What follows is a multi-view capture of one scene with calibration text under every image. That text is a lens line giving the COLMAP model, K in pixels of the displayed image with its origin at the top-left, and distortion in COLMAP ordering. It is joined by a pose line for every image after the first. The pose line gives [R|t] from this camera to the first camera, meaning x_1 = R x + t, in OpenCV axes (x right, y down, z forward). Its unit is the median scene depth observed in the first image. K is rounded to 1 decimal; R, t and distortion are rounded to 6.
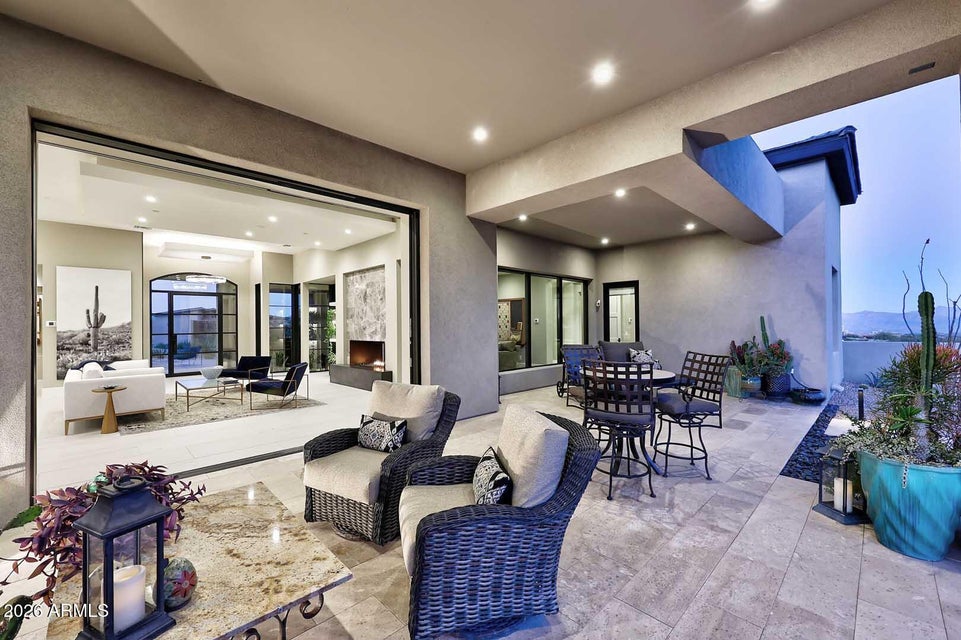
lens RADIAL K [[393.8, 0, 479.6], [0, 393.8, 318.5], [0, 0, 1]] dist [-0.000246, -0.000702]
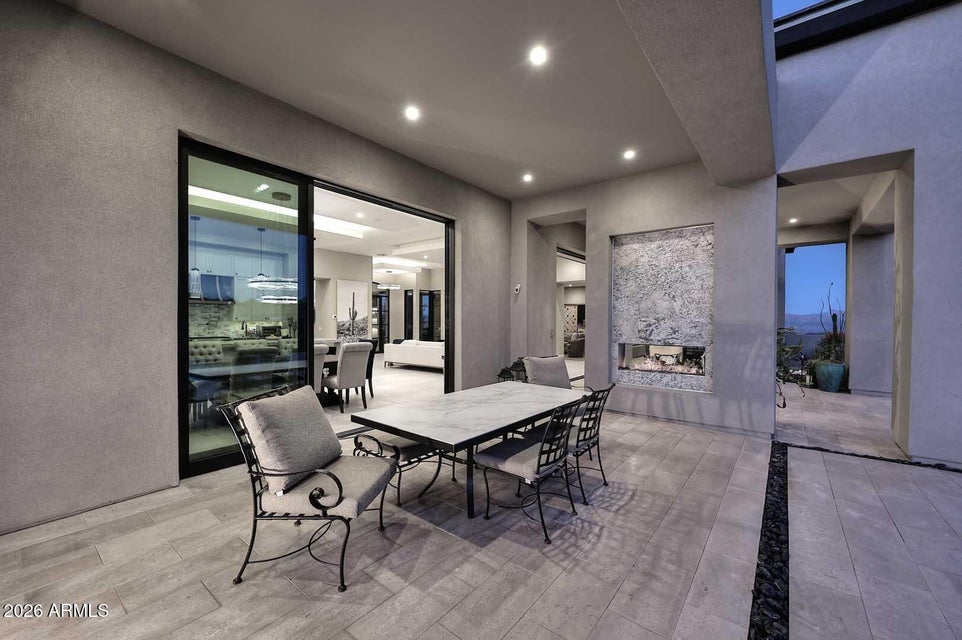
lens RADIAL K [[394.3, 0, 480.1], [0, 394.3, 326.2], [0, 0, 1]] dist [-0.000246, -0.000702]
pose [[0.992010, 0.015497, 0.125200, -0.680914], [-0.019824, 0.999246, 0.033387, -0.012038], [-0.124588, -0.035602, 0.991570, -0.579217]]
